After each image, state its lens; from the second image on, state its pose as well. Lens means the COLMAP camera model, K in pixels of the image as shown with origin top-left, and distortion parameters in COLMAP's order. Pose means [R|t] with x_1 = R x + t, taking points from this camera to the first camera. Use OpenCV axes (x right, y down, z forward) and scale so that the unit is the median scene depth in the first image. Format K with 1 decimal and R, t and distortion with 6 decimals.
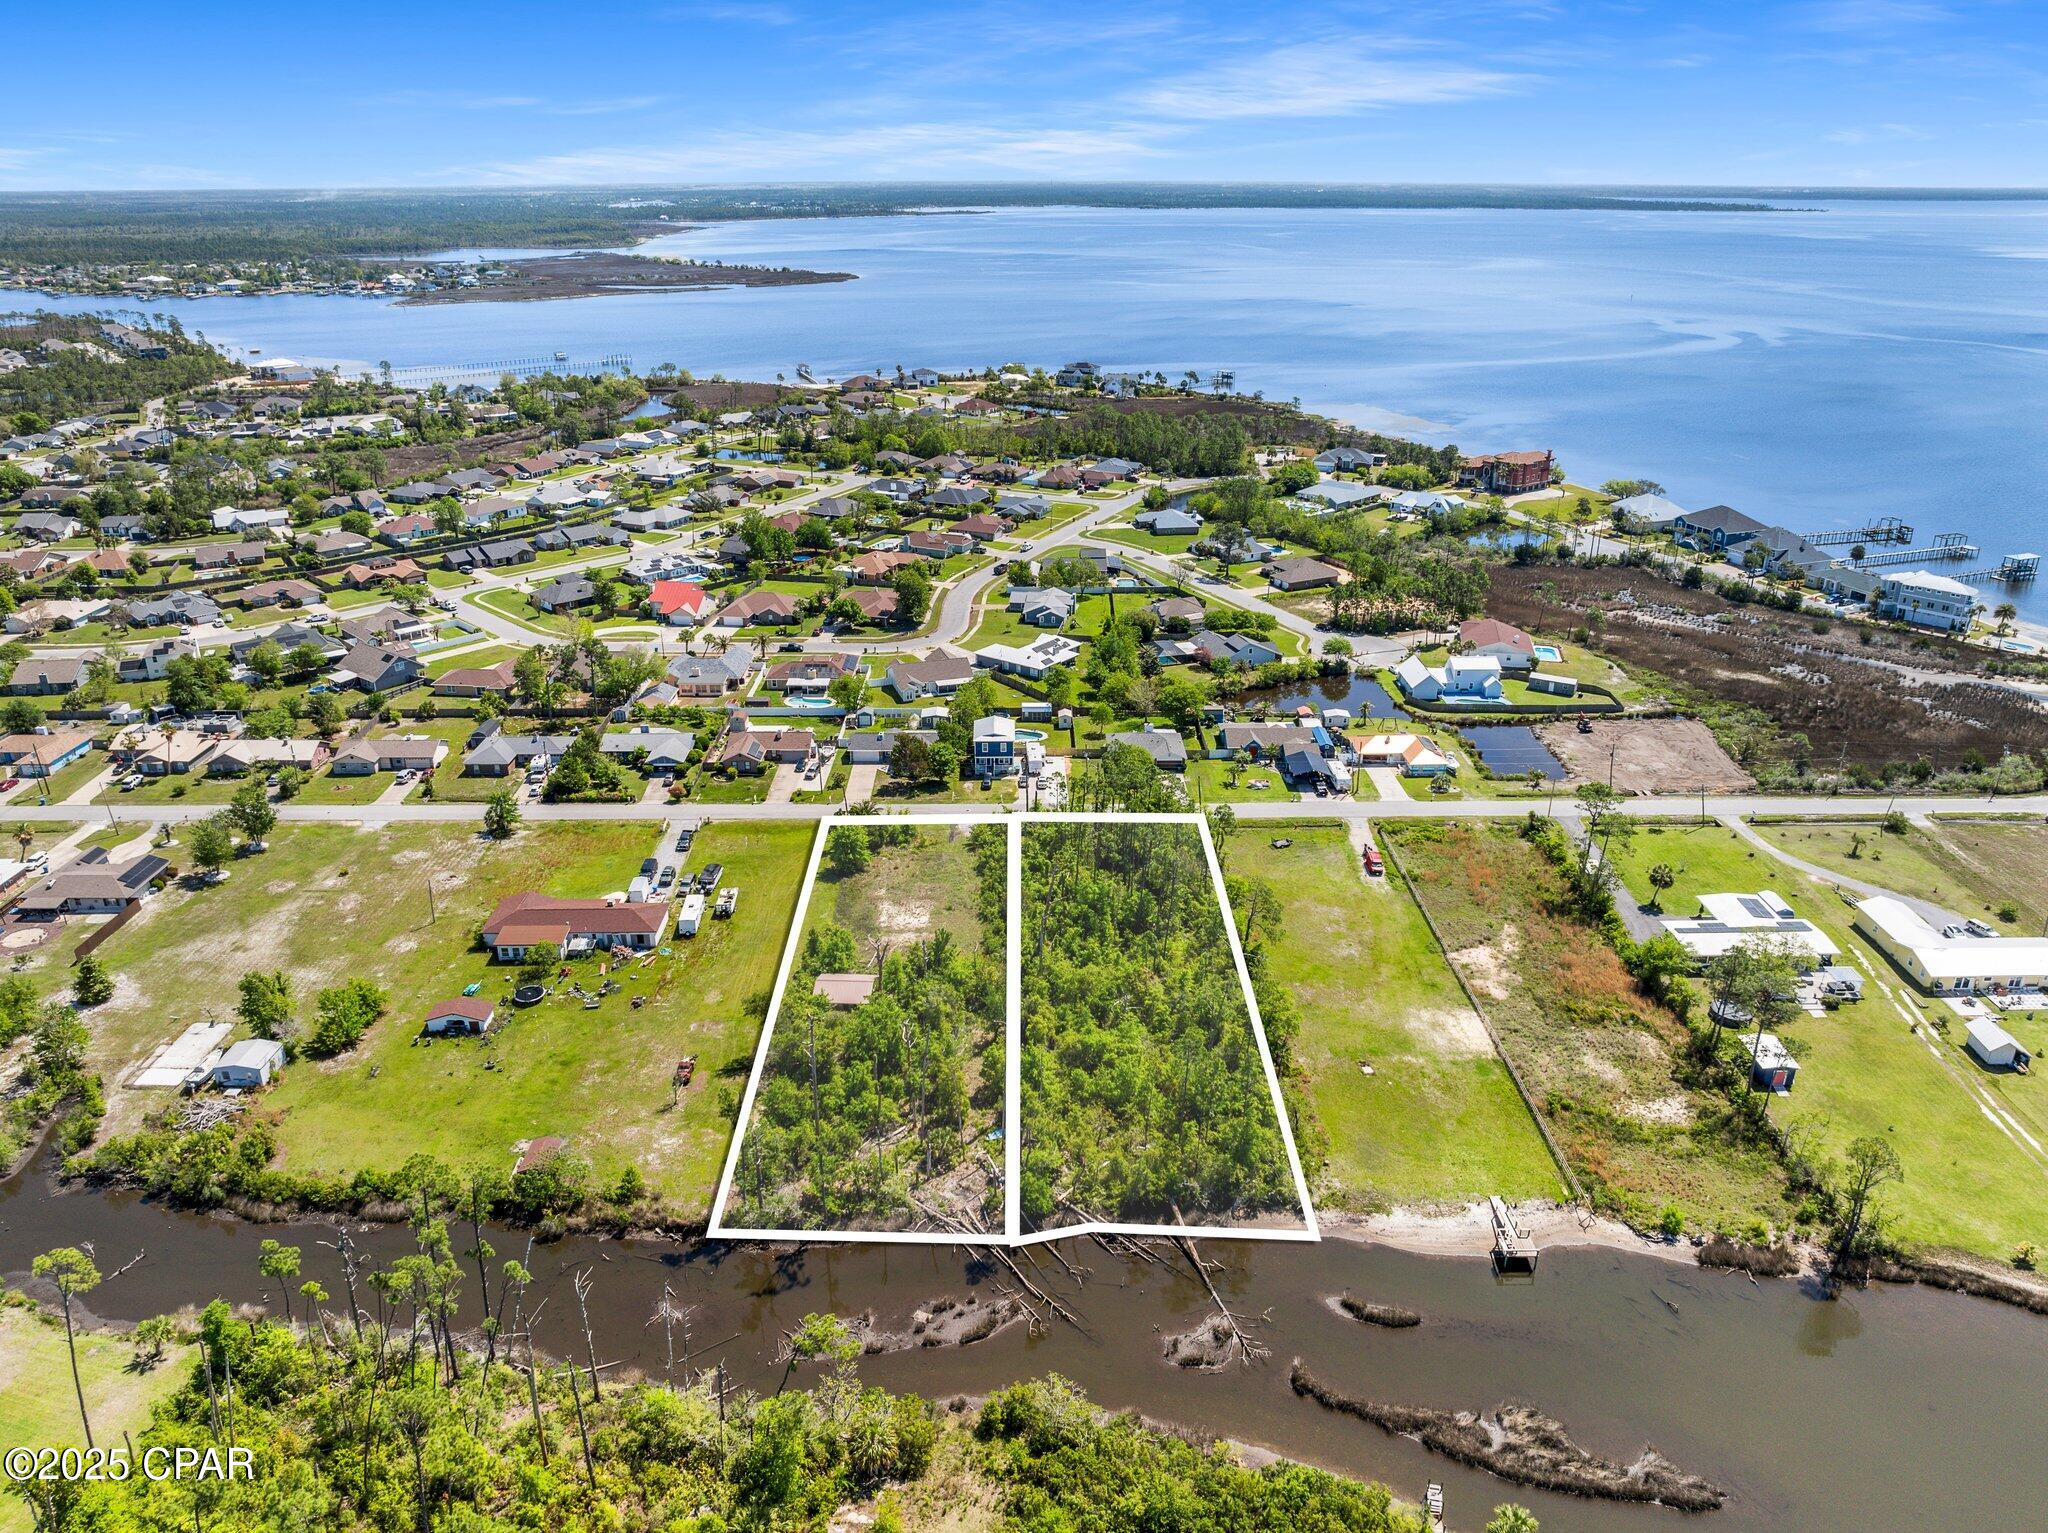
lens RADIAL K [[1453.3, 0, 1024.0], [0, 1453.3, 766.5], [0, 0, 1]] dist [-0.048002, -0.000596]
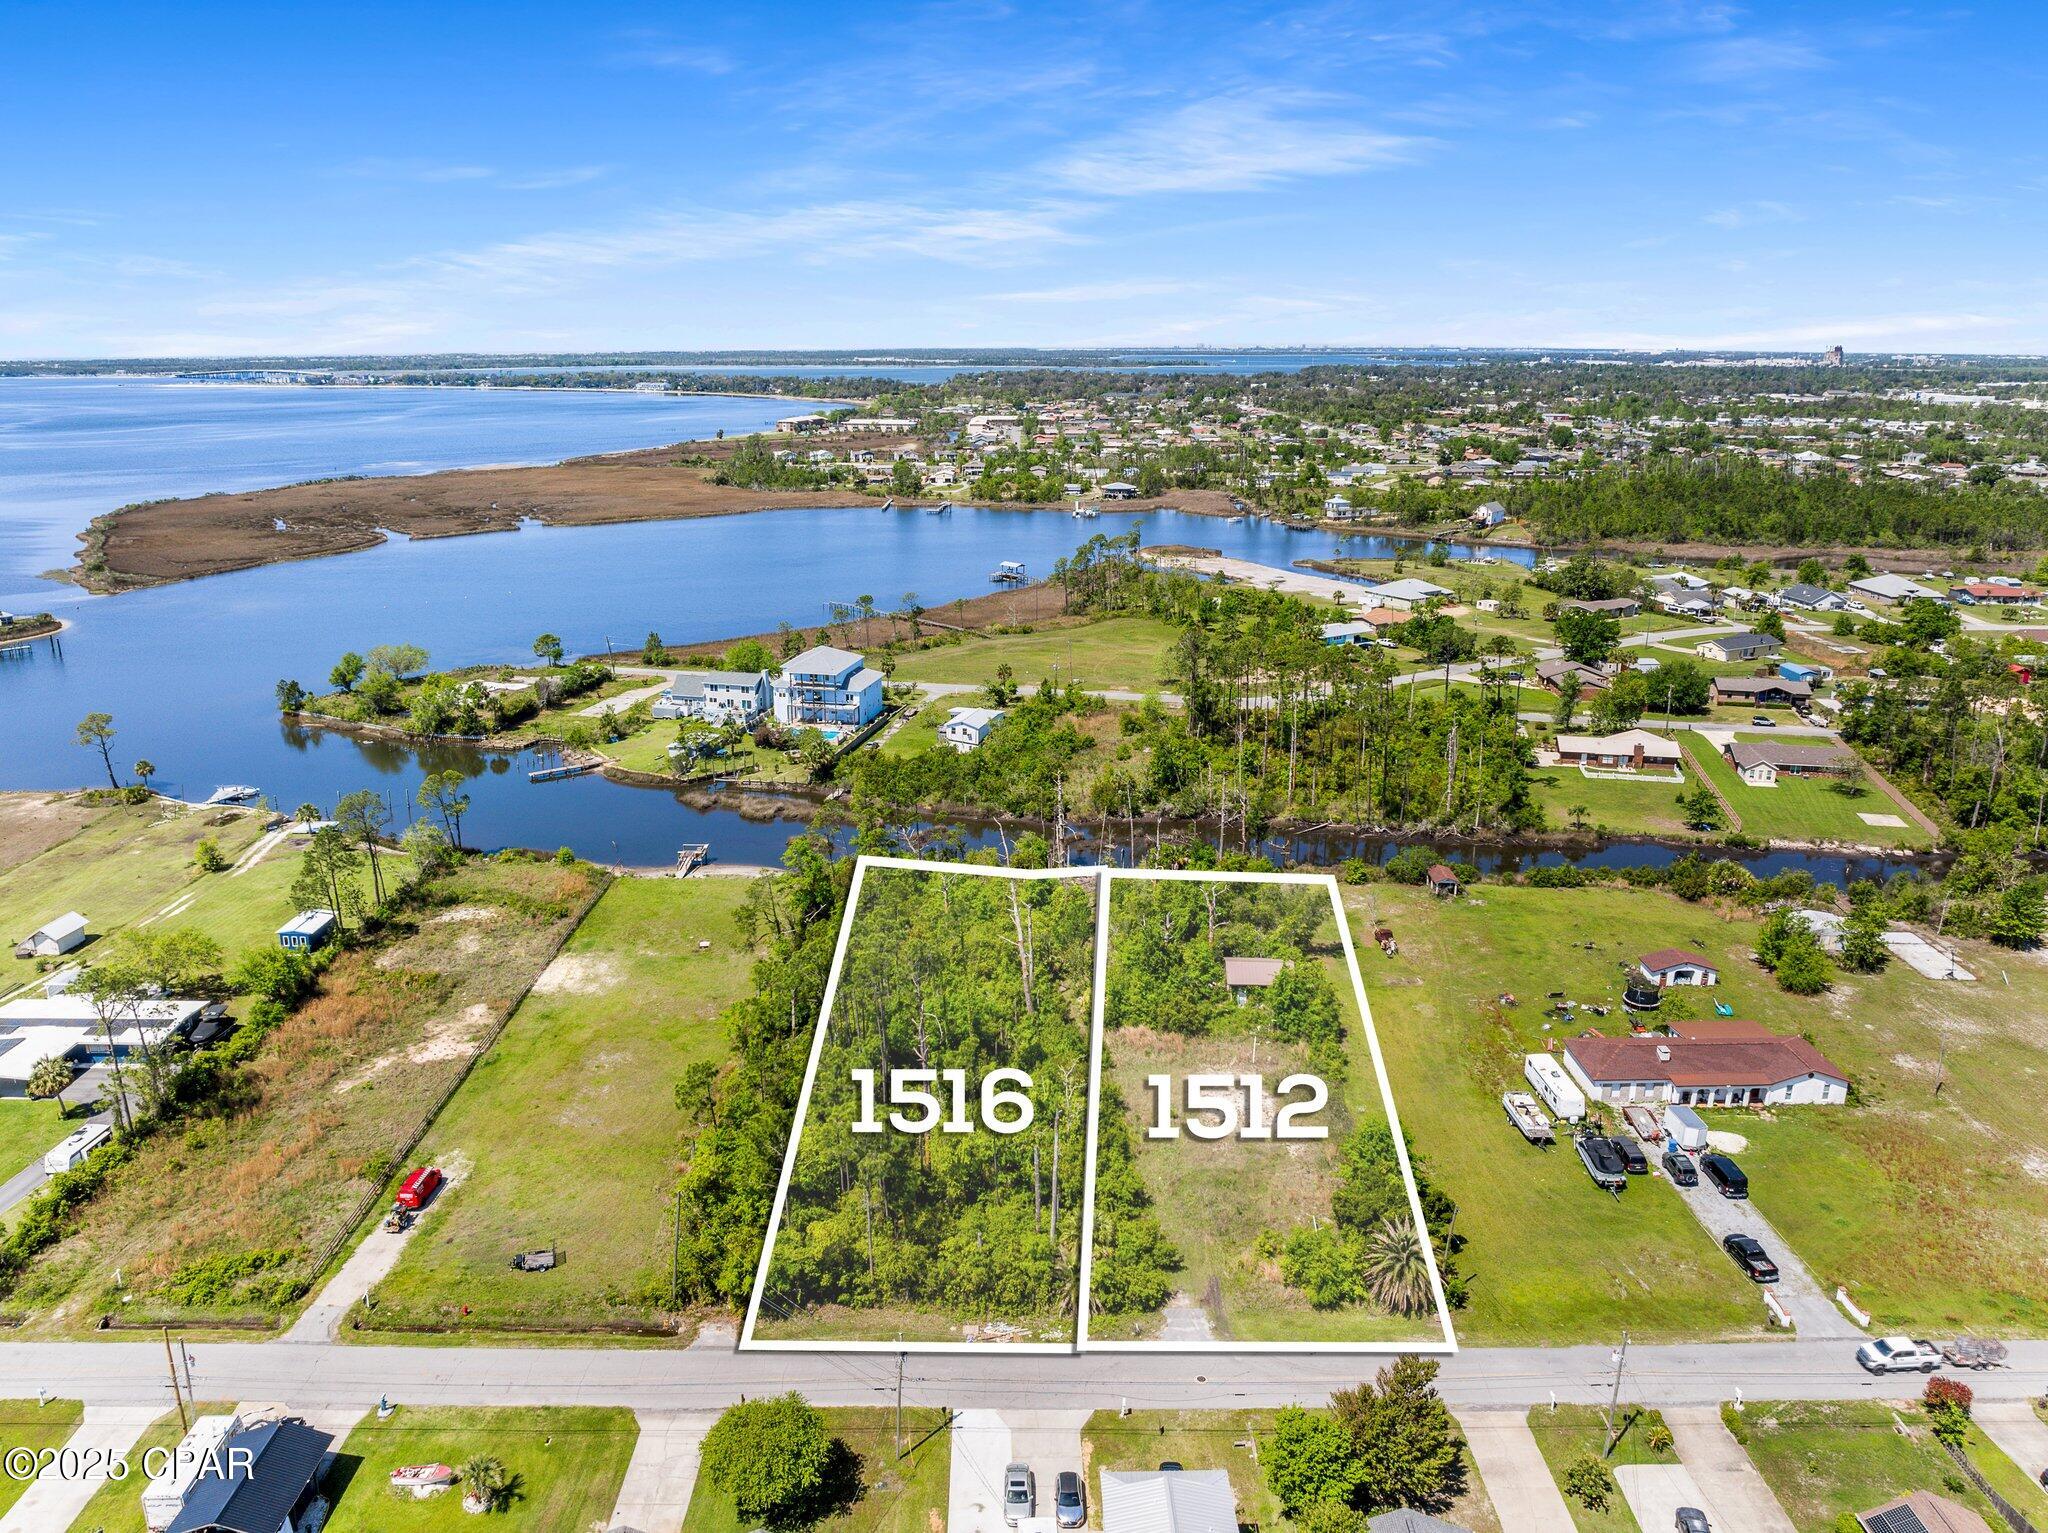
lens RADIAL K [[1453.3, 0, 1024.0], [0, 1453.3, 766.5], [0, 0, 1]] dist [-0.048002, -0.000596]
pose [[-0.999936, -0.002953, 0.010924, 0.006961], [0.004537, 0.779723, 0.626109, -0.384875], [-0.010367, 0.626118, -0.779659, 1.284166]]
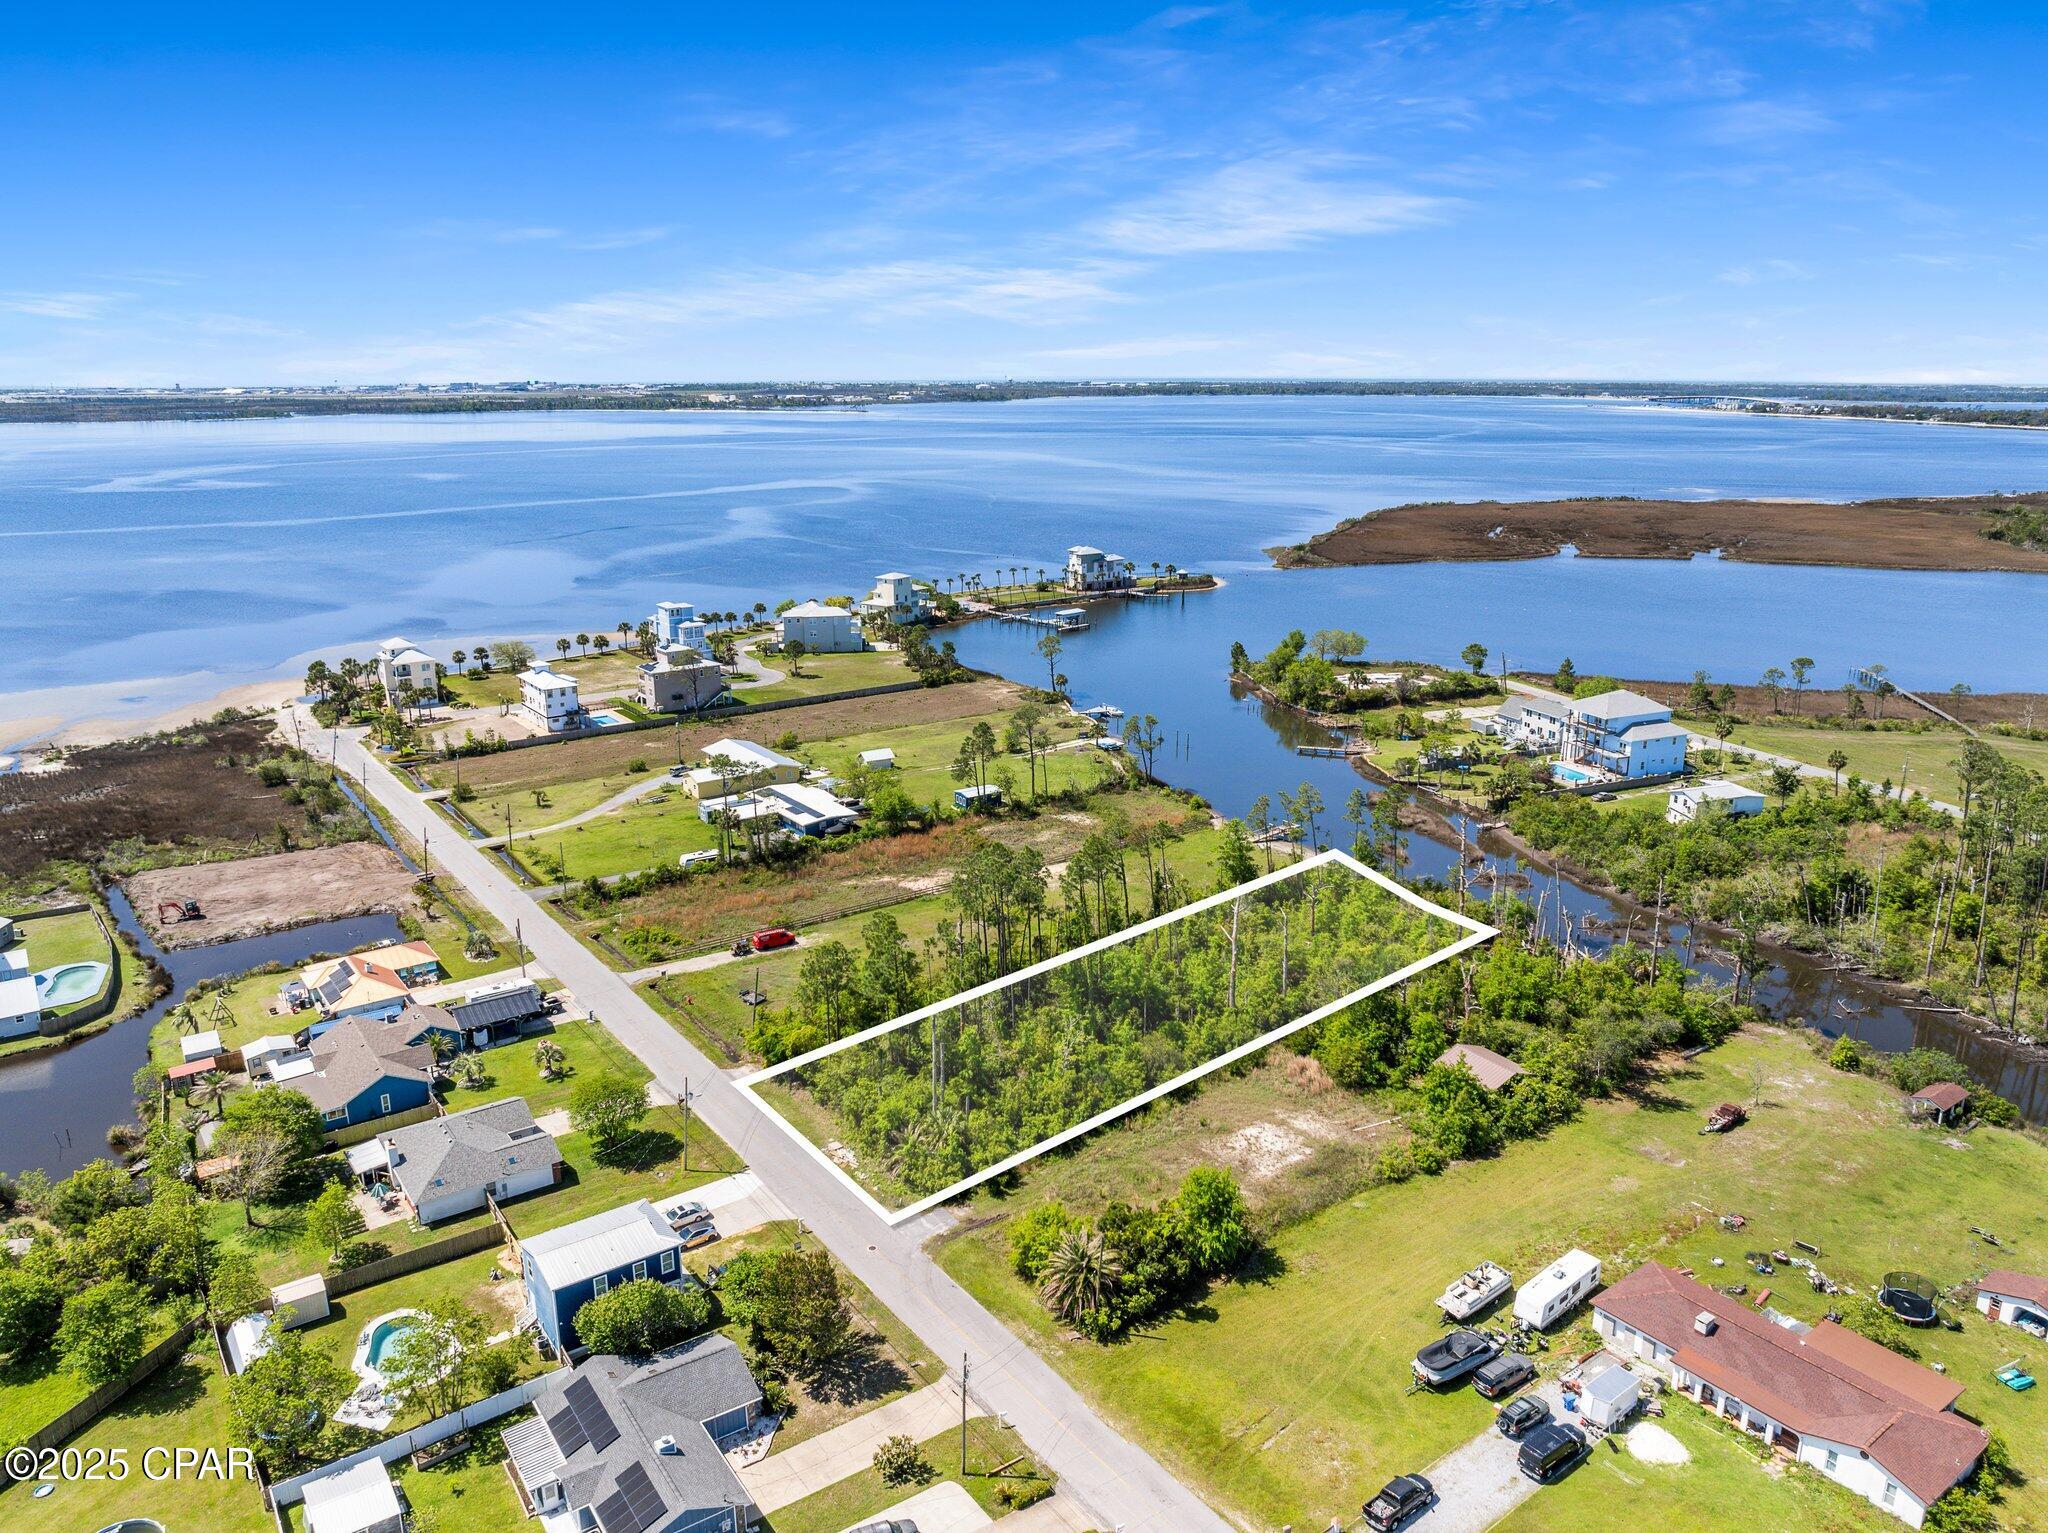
lens RADIAL K [[1419.8, 0, 1024.0], [0, 1419.8, 766.5], [0, 0, 1]] dist [-0.031044, -0.000034]
pose [[-0.576659, -0.215372, 0.788086, -0.433425], [0.315280, 0.831241, 0.457862, -0.324762], [-0.753700, 0.512497, -0.411440, 1.139319]]
